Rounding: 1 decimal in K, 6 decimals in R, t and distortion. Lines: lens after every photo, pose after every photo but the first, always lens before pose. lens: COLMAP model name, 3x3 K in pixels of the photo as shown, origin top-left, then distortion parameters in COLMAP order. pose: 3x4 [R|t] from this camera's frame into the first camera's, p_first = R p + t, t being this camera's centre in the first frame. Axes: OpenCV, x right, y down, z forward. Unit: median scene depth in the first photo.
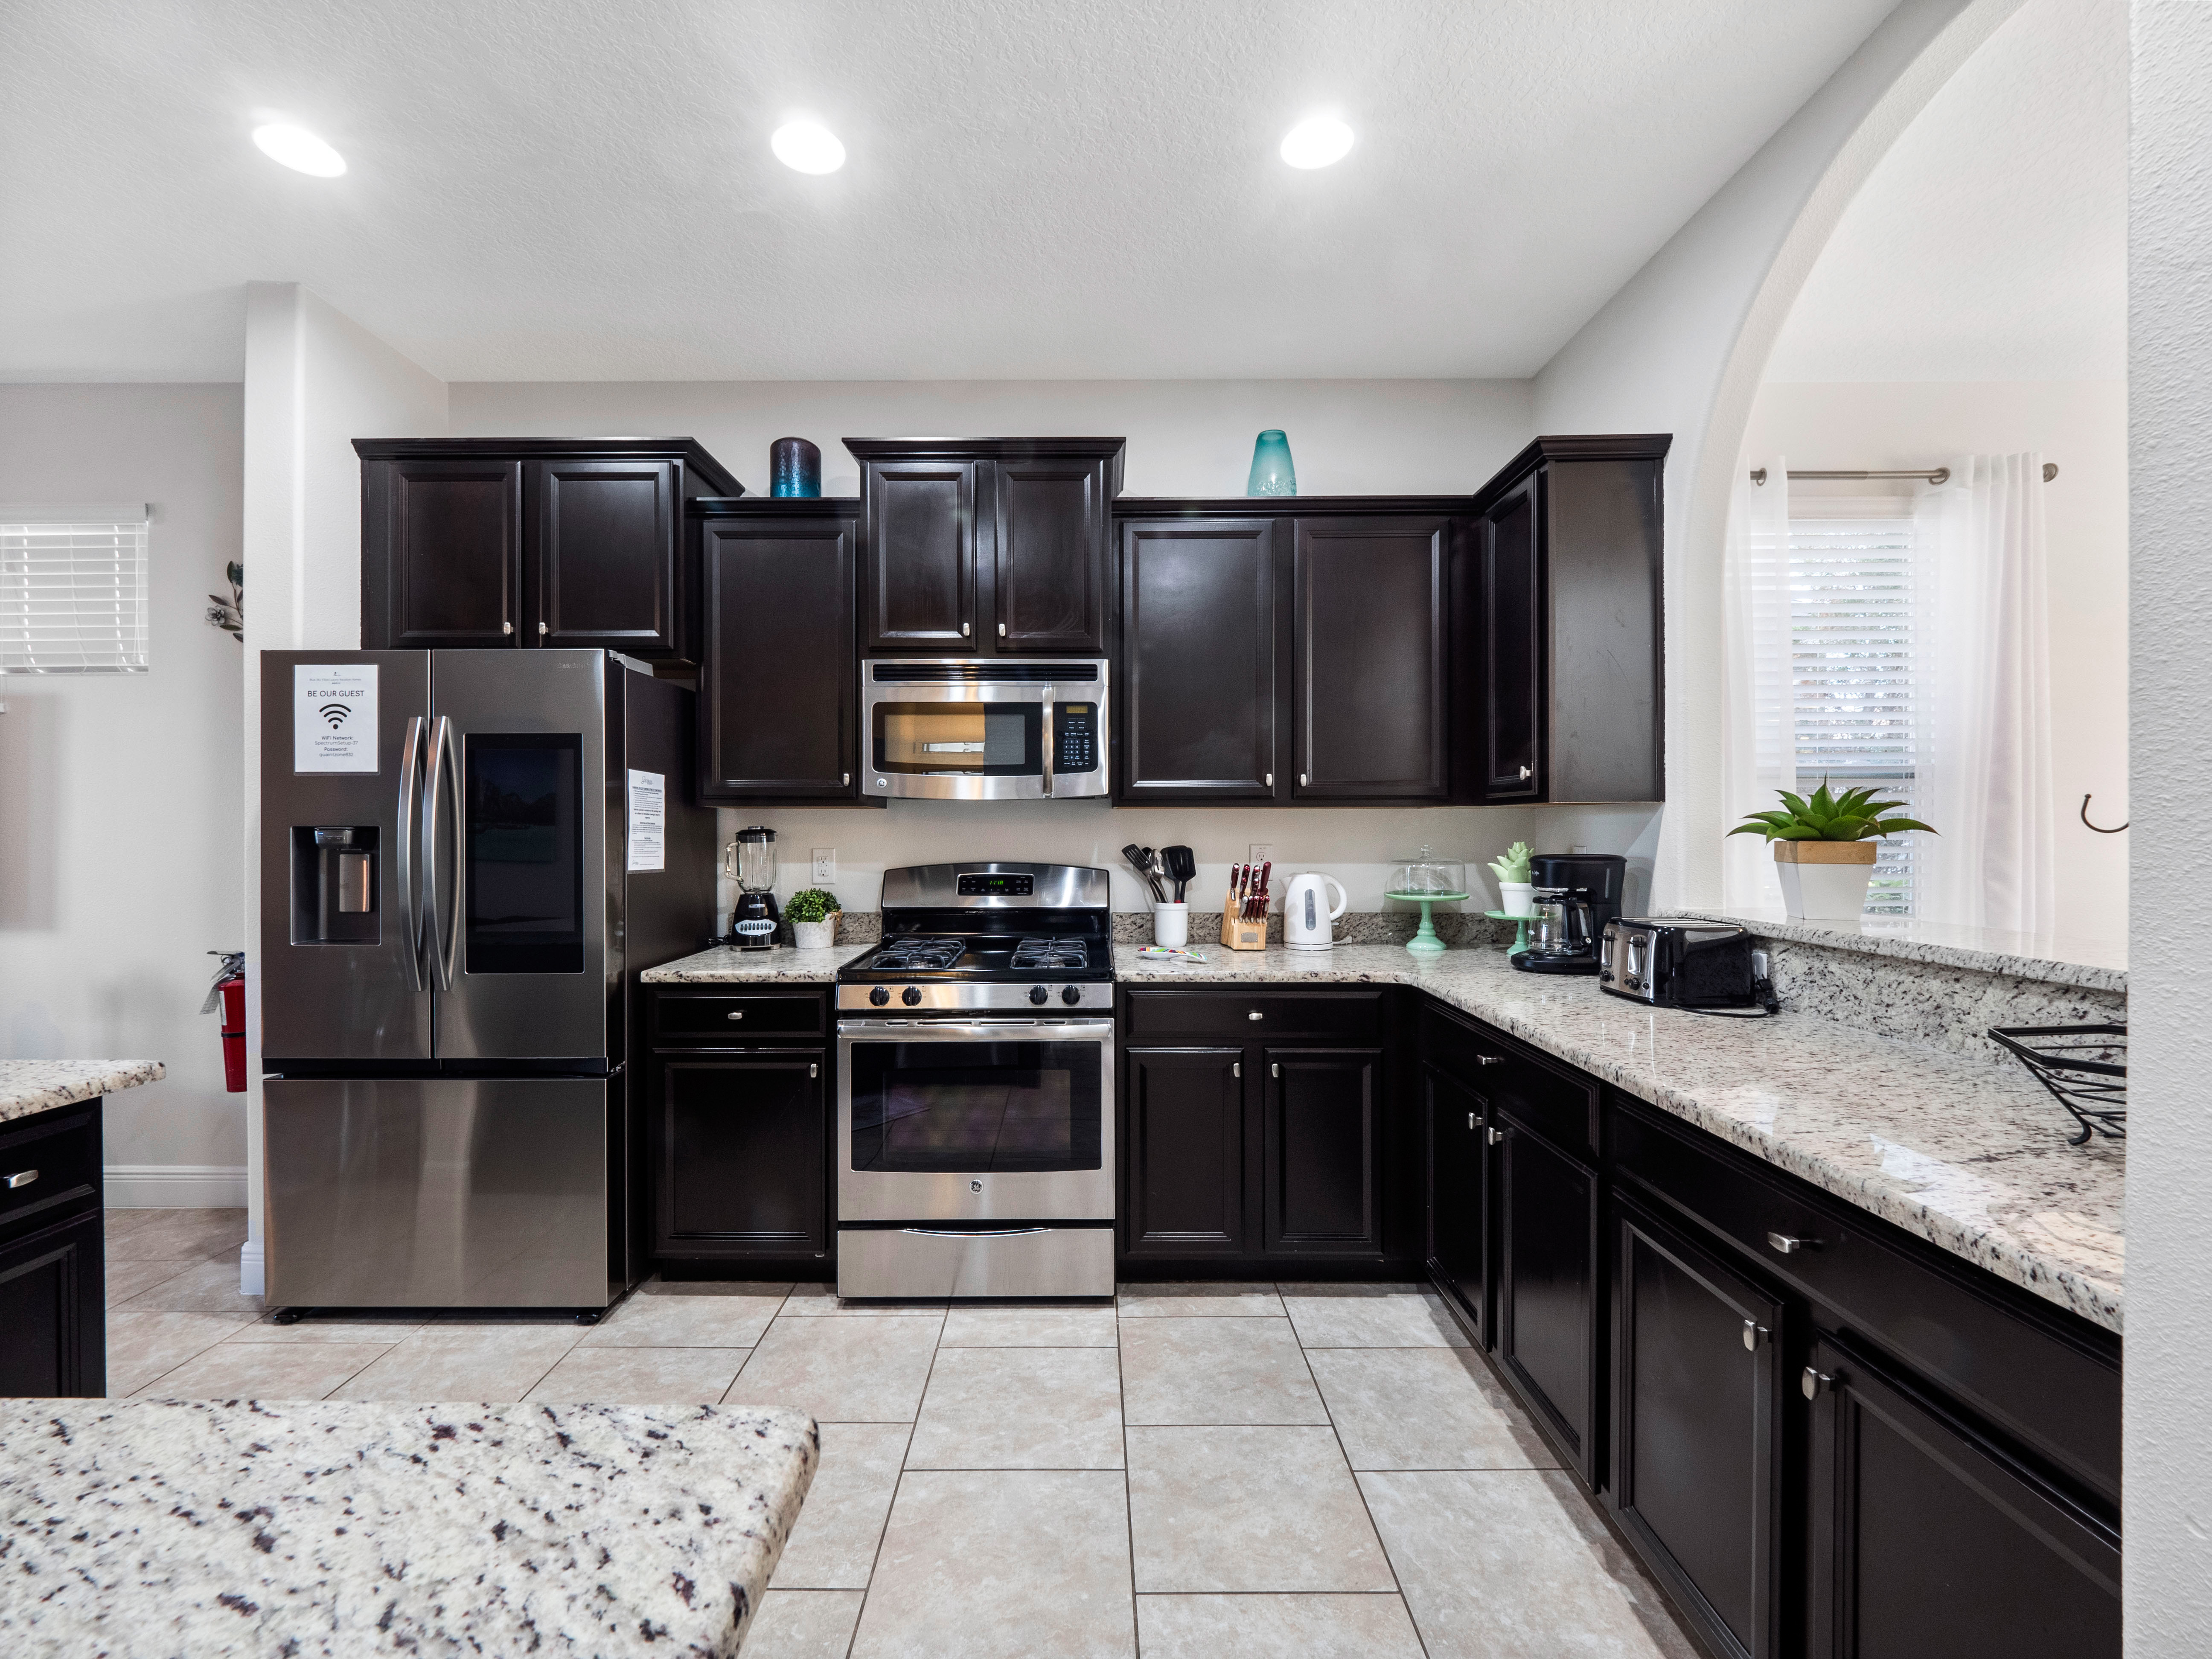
lens RADIAL K [[943.7, 0, 1092.2], [0, 943.7, 828.2], [0, 0, 1]] dist [0.008034, -0.008557]
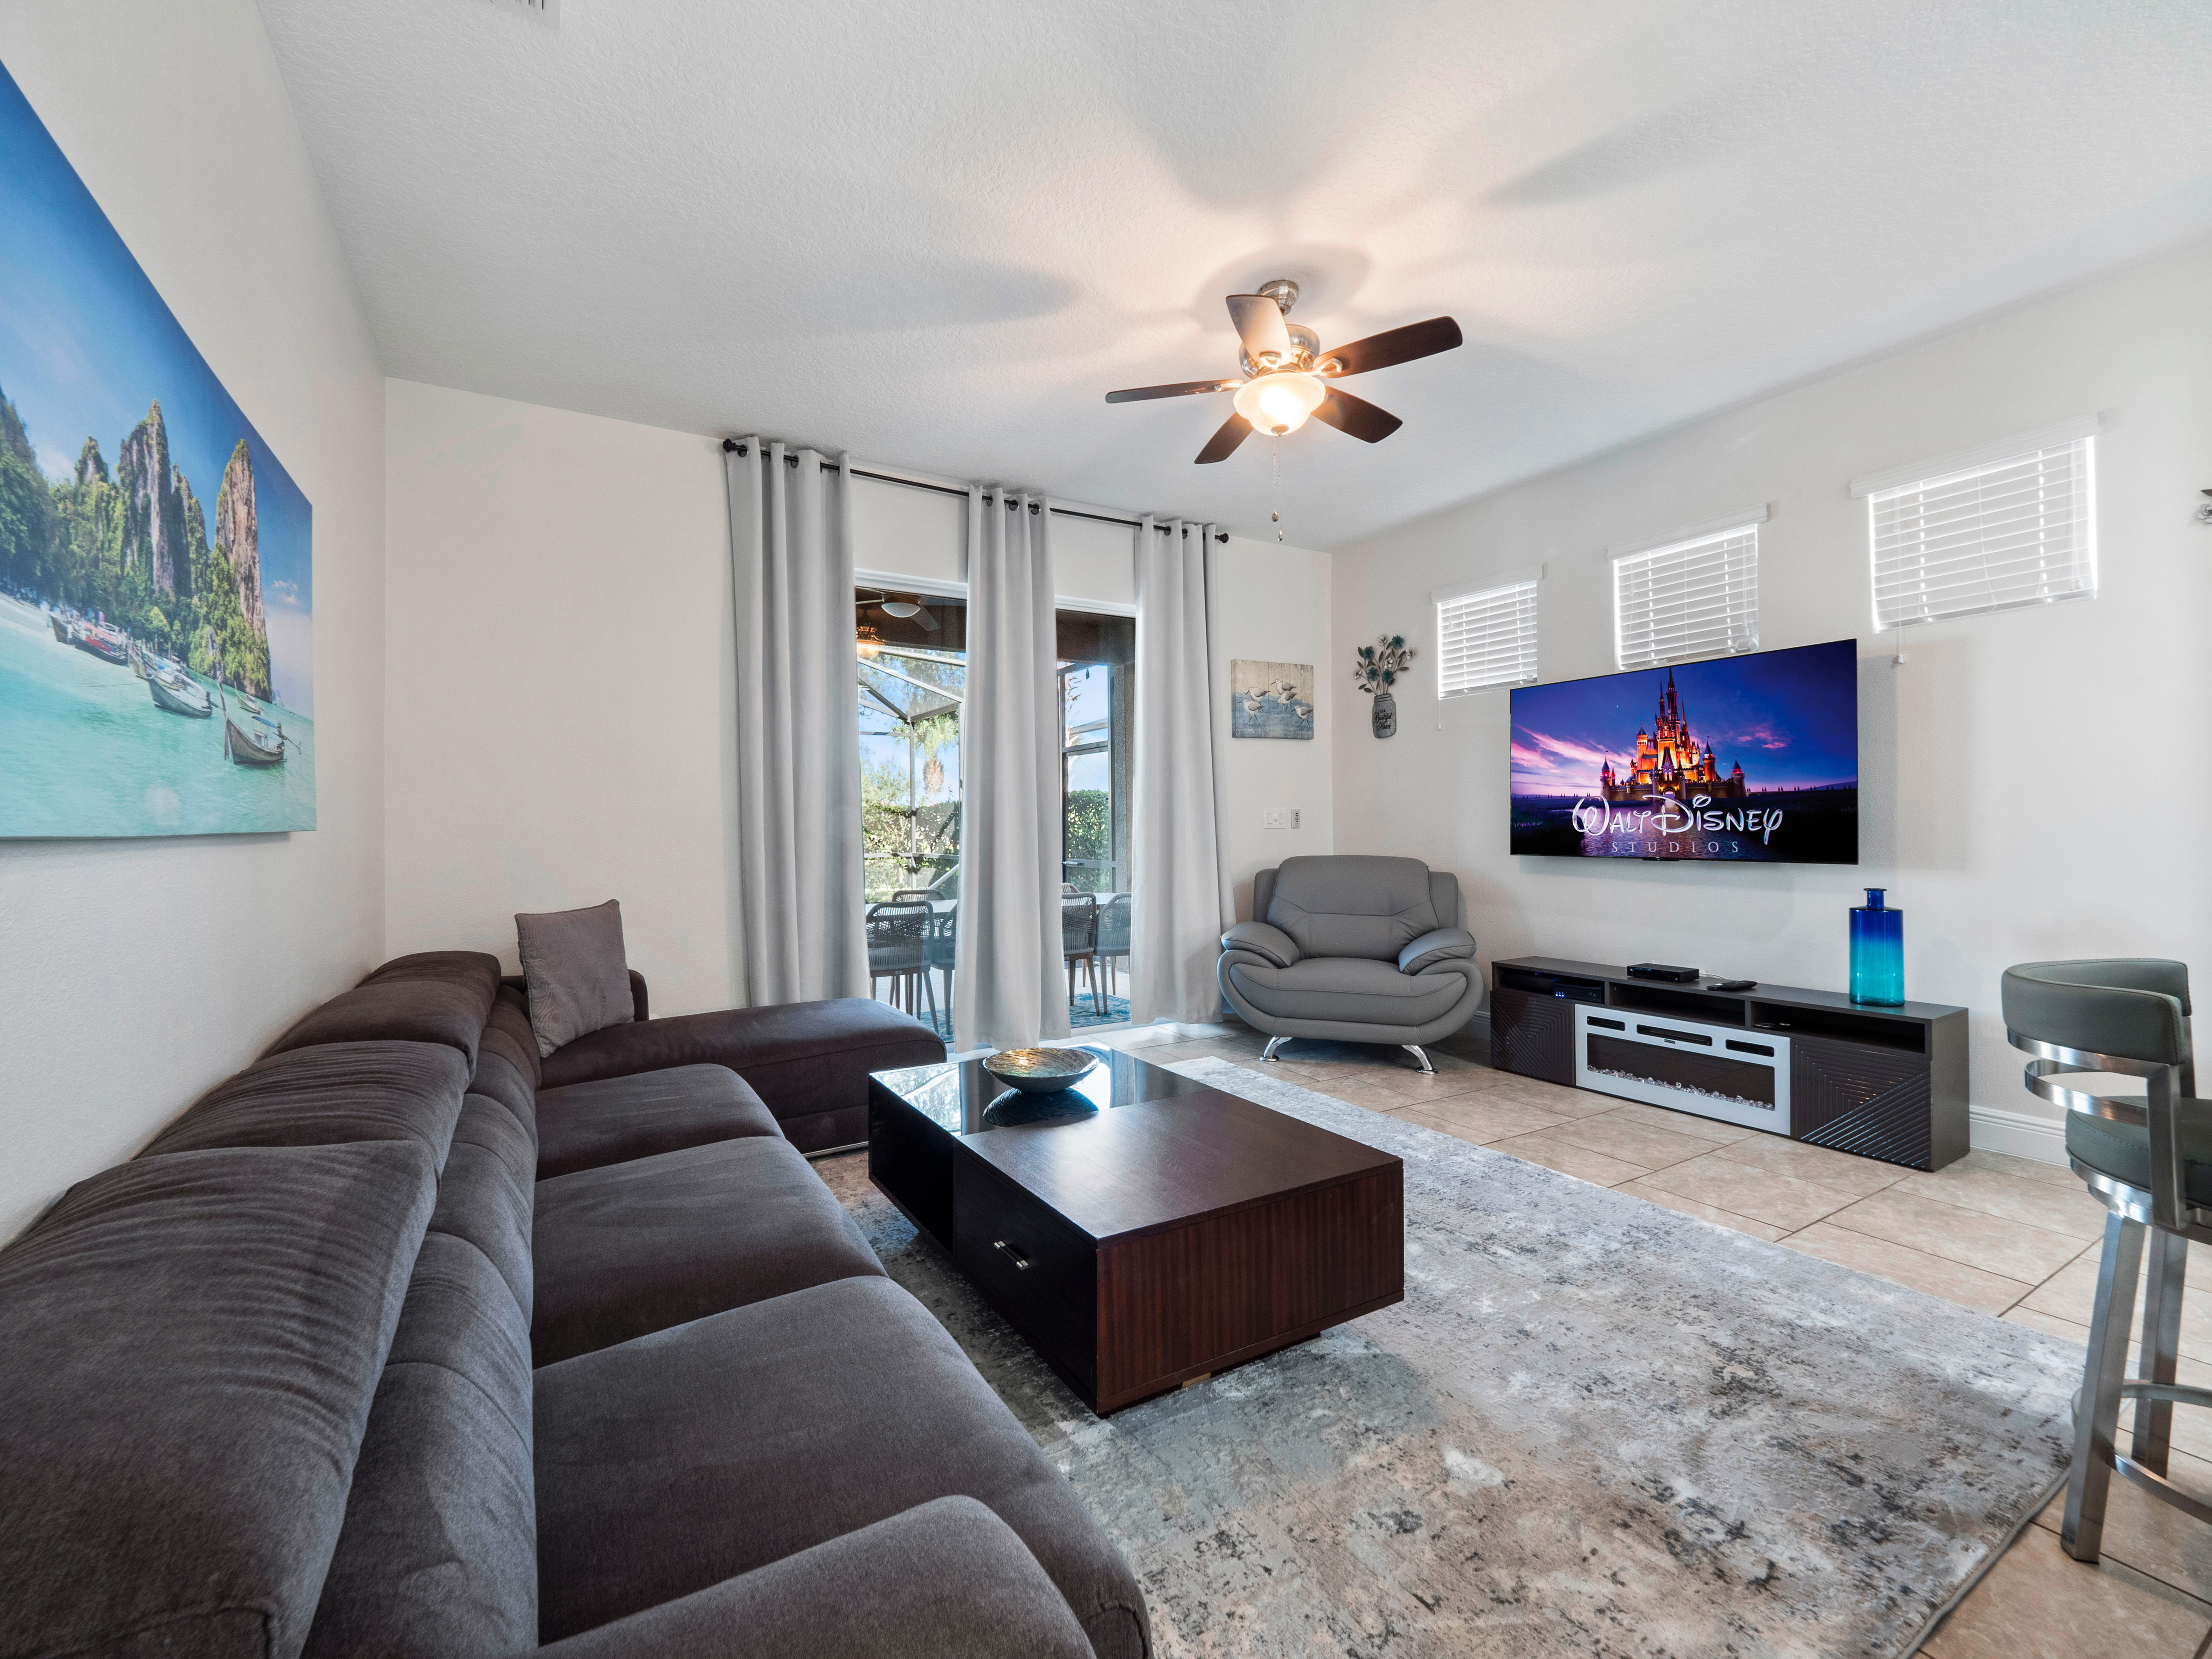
lens RADIAL K [[942.0, 0, 1106.0], [0, 942.0, 829.5], [0, 0, 1]] dist [-0.003345, -0.008592]
pose [[0.511205, -0.004873, -0.859445, -0.877642], [0.011192, 0.999937, 0.000987, 0.065667], [0.859386, -0.010123, 0.511227, -0.380703]]
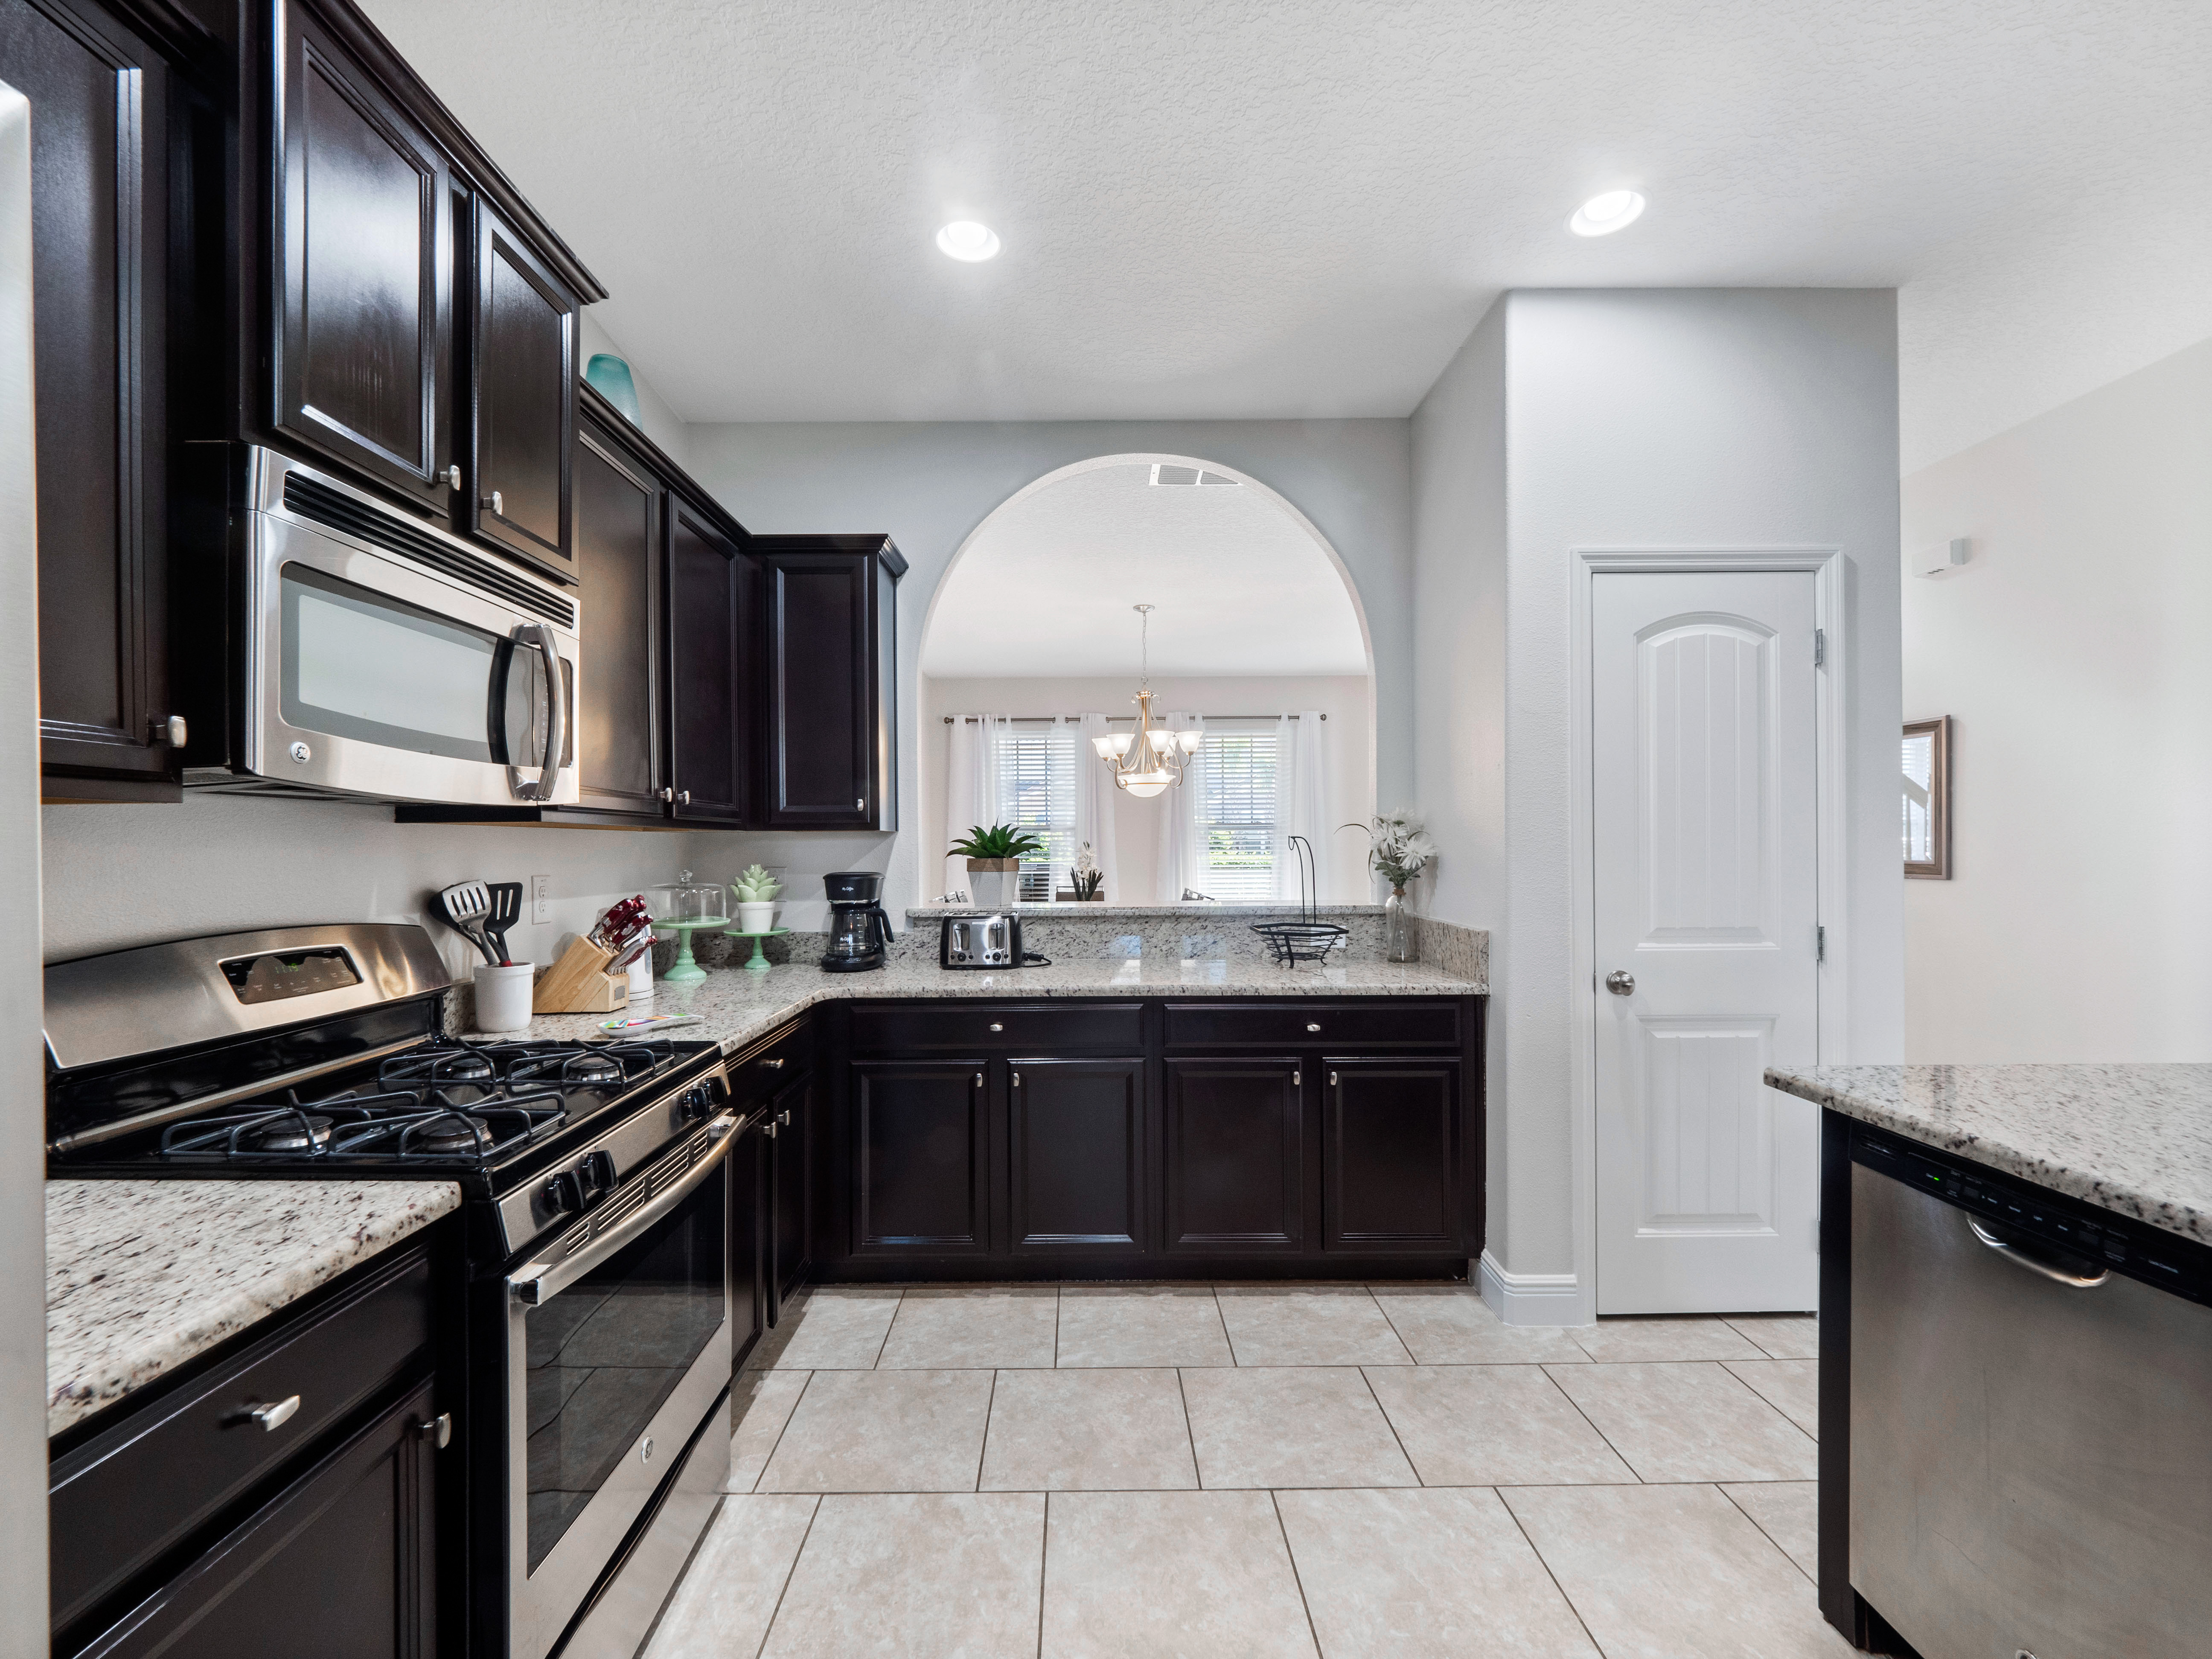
lens RADIAL K [[943.7, 0, 1092.2], [0, 943.7, 828.2], [0, 0, 1]] dist [0.008034, -0.008557]
pose [[-0.005535, 0.020775, 0.999769, -0.706524], [0.002262, 0.999782, -0.020763, -0.002131], [-0.999982, 0.002146, -0.005581, 0.688840]]
